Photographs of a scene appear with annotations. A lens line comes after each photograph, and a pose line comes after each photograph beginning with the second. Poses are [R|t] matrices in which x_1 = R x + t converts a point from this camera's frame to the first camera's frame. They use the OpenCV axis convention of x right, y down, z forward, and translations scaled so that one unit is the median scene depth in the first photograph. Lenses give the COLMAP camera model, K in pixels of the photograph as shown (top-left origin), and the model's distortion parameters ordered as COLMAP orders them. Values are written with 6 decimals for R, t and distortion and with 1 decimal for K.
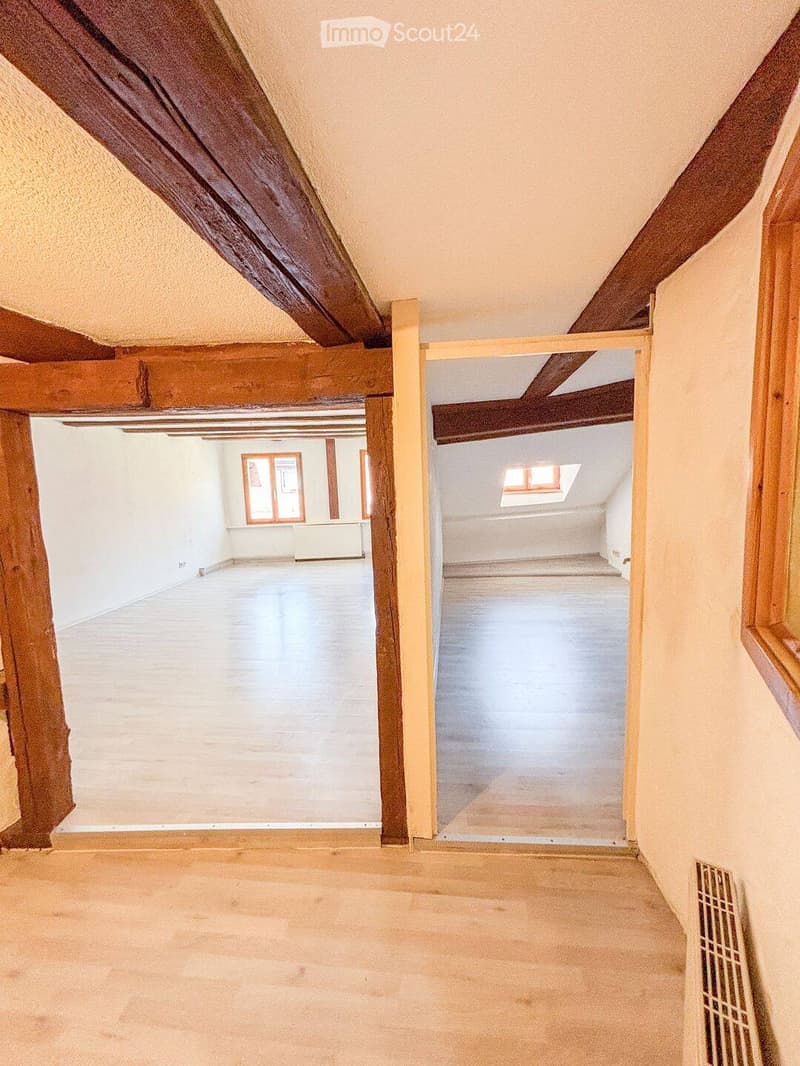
lens RADIAL K [[431.8, 0, 403.3], [0, 431.8, 532.2], [0, 0, 1]] dist [0.002527, -0.000042]
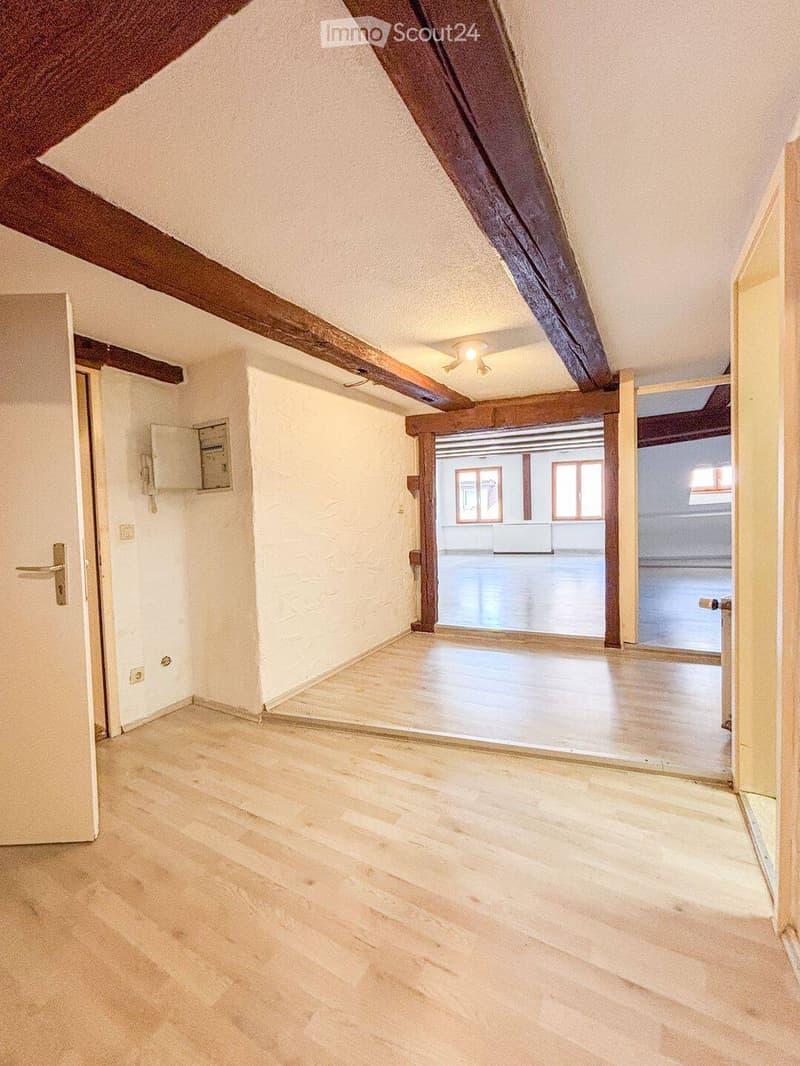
lens RADIAL K [[435.9, 0, 399.8], [0, 435.9, 530.2], [0, 0, 1]] dist [0.003242, 0.000253]
pose [[0.930473, 0.019282, -0.365852, -0.093568], [-0.043515, 0.997361, -0.058107, 0.173346], [0.363766, 0.069987, 0.928857, -0.539556]]
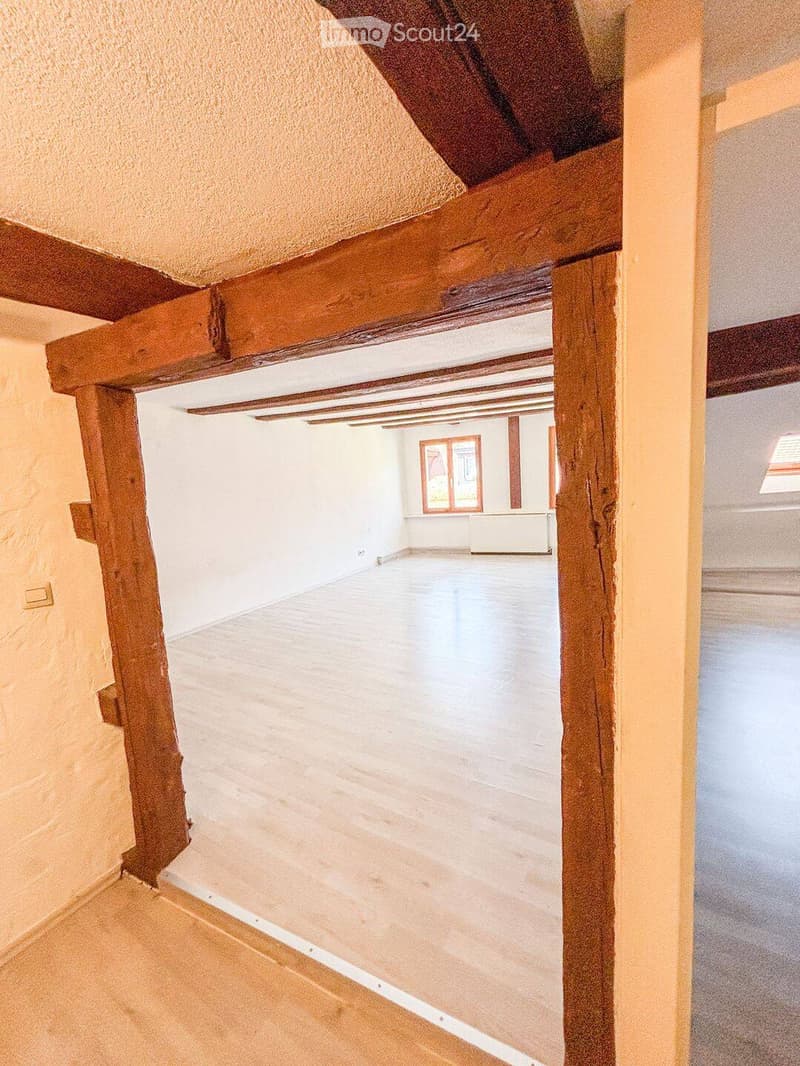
lens RADIAL K [[429.1, 0, 400.0], [0, 429.1, 533.0], [0, 0, 1]] dist [0.001462, 0.000169]
pose [[0.908821, 0.029795, -0.416122, -0.015027], [-0.016692, 0.999245, 0.035092, -0.014927], [0.416853, -0.024947, 0.908632, 0.205716]]
